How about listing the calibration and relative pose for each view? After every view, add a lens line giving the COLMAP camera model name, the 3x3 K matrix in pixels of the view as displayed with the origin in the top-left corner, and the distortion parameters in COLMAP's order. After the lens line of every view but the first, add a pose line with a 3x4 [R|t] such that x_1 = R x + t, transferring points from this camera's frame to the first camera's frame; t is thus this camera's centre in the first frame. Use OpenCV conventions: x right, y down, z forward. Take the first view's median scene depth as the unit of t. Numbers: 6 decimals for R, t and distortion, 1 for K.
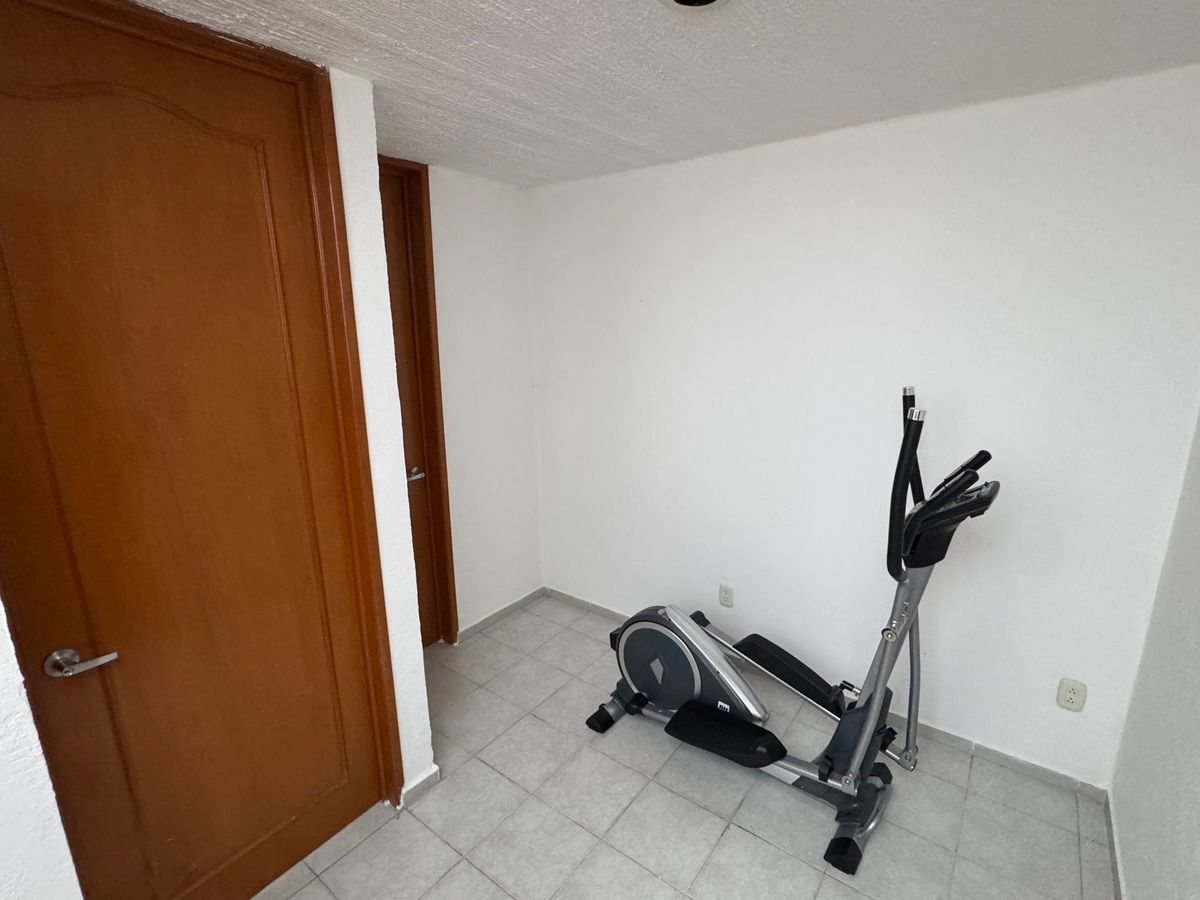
lens RADIAL K [[577.4, 0, 602.8], [0, 577.4, 450.1], [0, 0, 1]] dist [-0.000441, -0.000179]
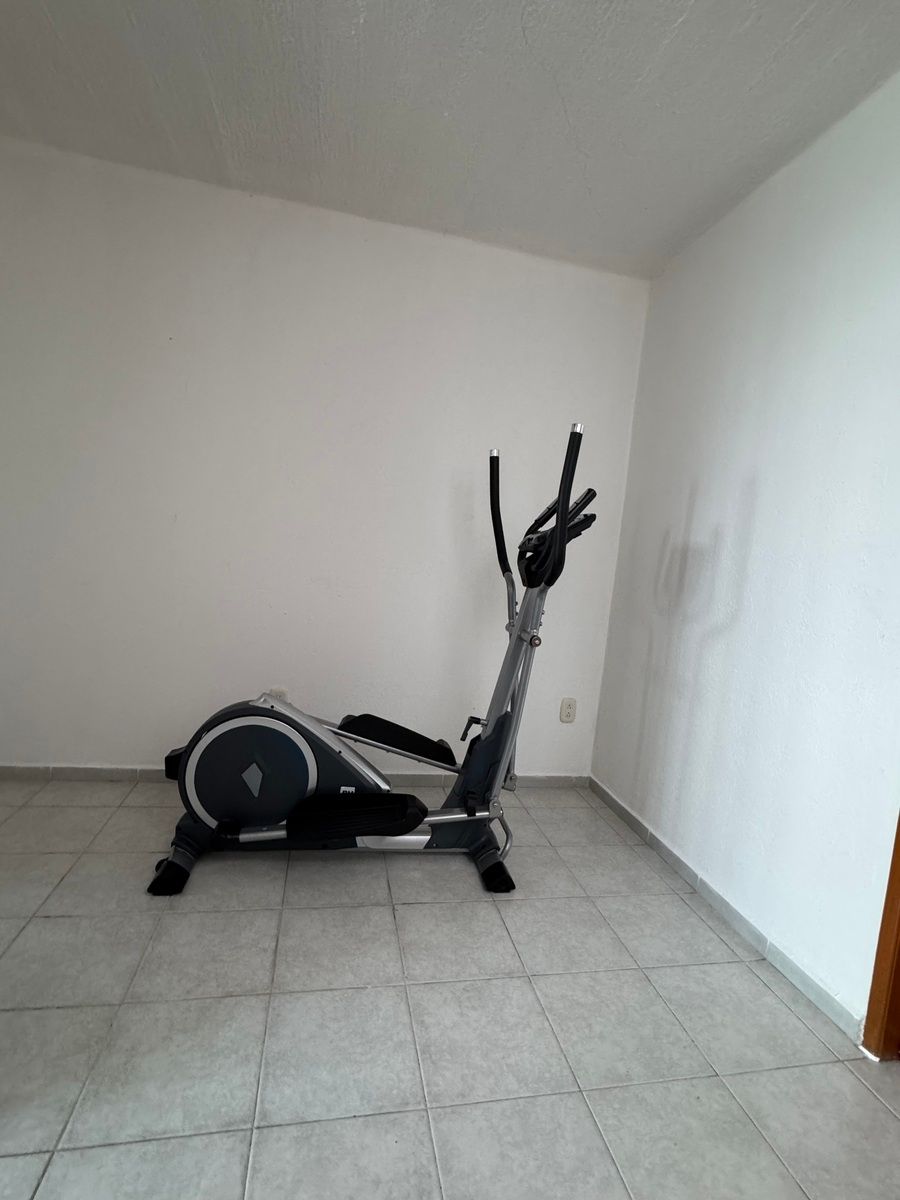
lens RADIAL K [[577.4, 0, 452.4], [0, 577.4, 598.7], [0, 0, 1]] dist [-0.000441, -0.000179]
pose [[0.650825, 0.014146, 0.759096, -0.358819], [0.071105, 0.994296, -0.079493, 0.244546], [-0.755891, 0.105711, 0.646107, 0.301696]]
